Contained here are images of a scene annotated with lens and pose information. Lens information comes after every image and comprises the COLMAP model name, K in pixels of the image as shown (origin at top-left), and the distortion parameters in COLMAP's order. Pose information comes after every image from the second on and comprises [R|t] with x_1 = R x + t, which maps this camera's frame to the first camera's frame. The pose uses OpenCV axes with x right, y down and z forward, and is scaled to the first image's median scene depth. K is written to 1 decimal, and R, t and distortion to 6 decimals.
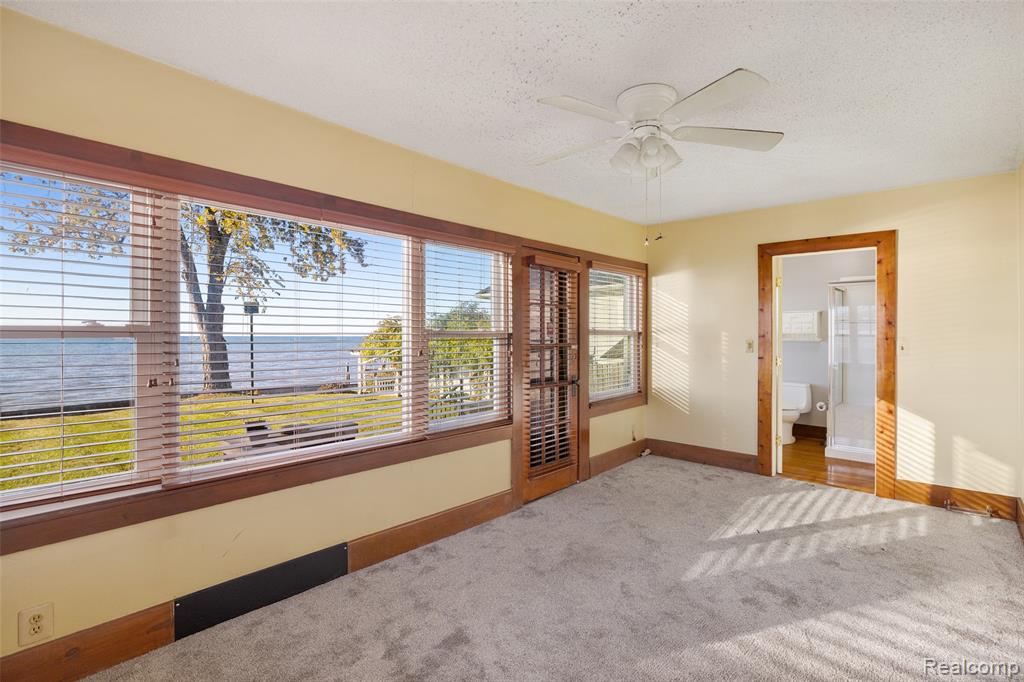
lens RADIAL K [[492.4, 0, 527.5], [0, 492.4, 327.9], [0, 0, 1]] dist [-0.011972, 0.001169]
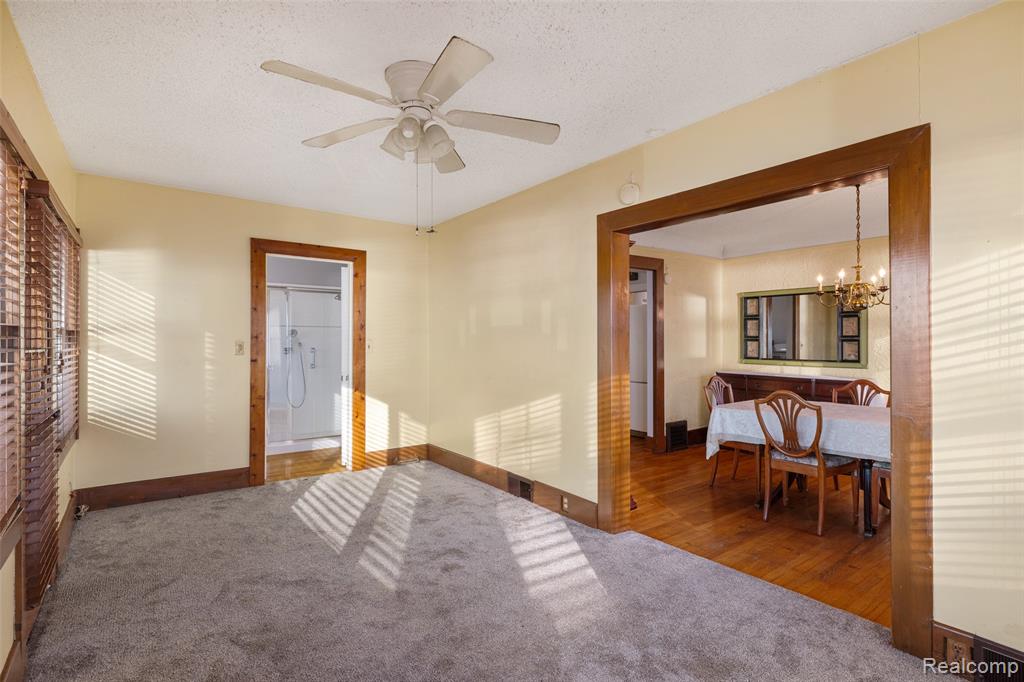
lens RADIAL K [[492.4, 0, 512.7], [0, 492.4, 340.6], [0, 0, 1]] dist [-0.011972, 0.001169]
pose [[0.196239, -0.000528, 0.980556, -0.395035], [-0.014005, 0.999896, 0.003341, 0.015639], [-0.980456, -0.014389, 0.196212, 0.398101]]
